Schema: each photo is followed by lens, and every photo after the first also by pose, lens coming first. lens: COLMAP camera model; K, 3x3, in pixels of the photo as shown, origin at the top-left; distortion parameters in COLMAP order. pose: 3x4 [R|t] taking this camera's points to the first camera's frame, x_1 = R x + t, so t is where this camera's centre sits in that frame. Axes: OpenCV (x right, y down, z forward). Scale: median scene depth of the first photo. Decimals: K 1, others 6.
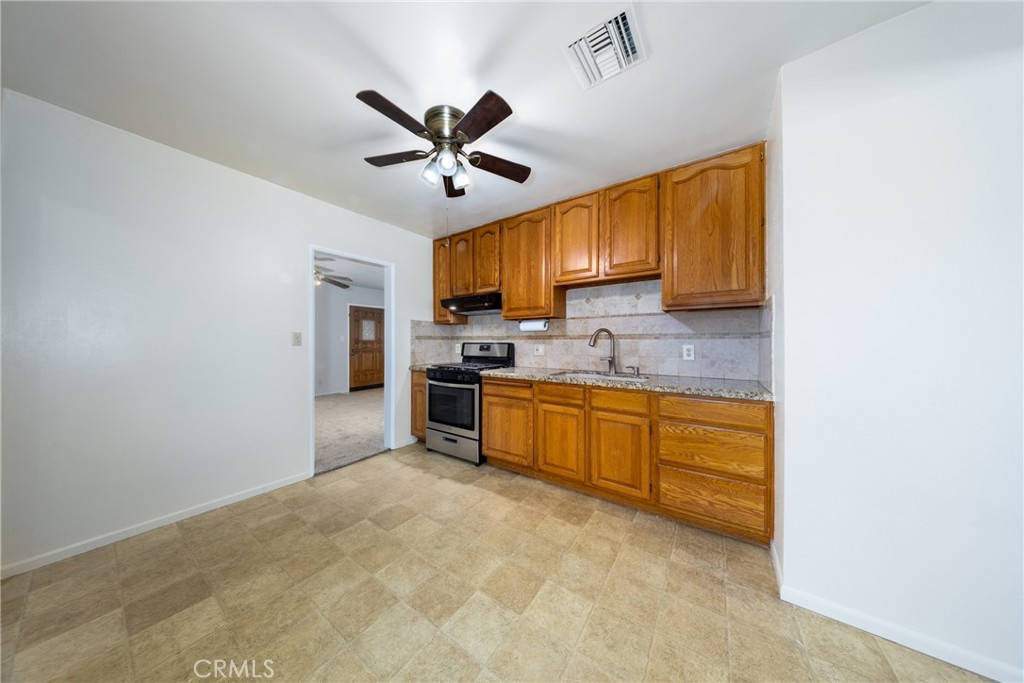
lens RADIAL K [[297.3, 0, 511.9], [0, 297.3, 341.1], [0, 0, 1]] dist [-0.000267, -0.000596]
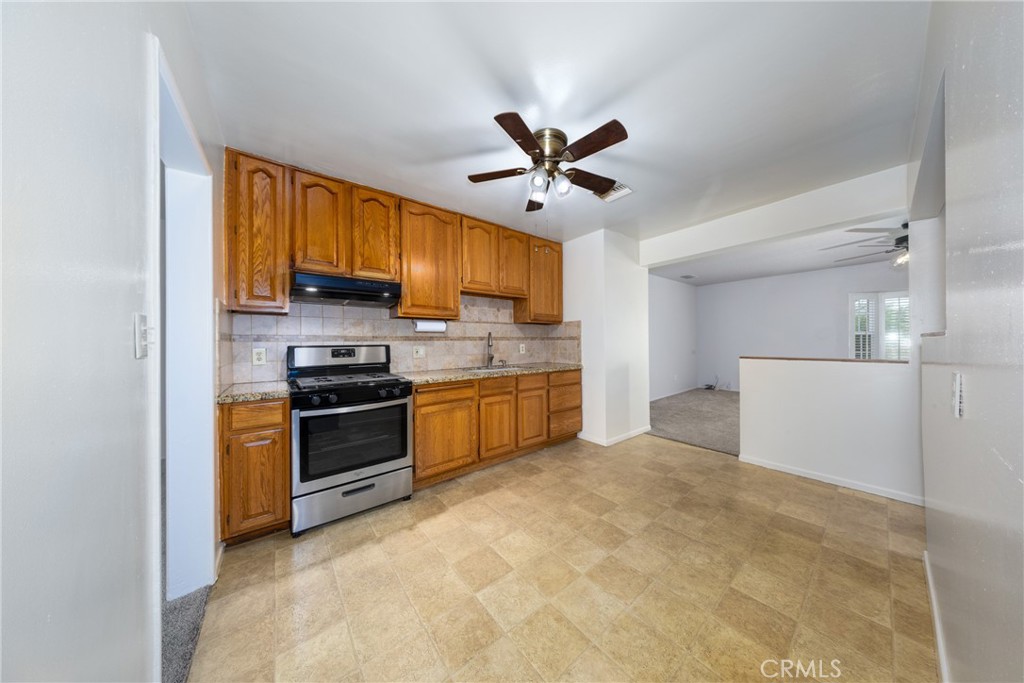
lens RADIAL K [[297.3, 0, 512.3], [0, 297.3, 341.5], [0, 0, 1]] dist [-0.000267, -0.000596]
pose [[0.283094, -0.000963, 0.959092, -0.886733], [0.007810, 0.999969, -0.001301, 0.000453], [-0.959060, 0.007859, 0.283093, 0.555145]]
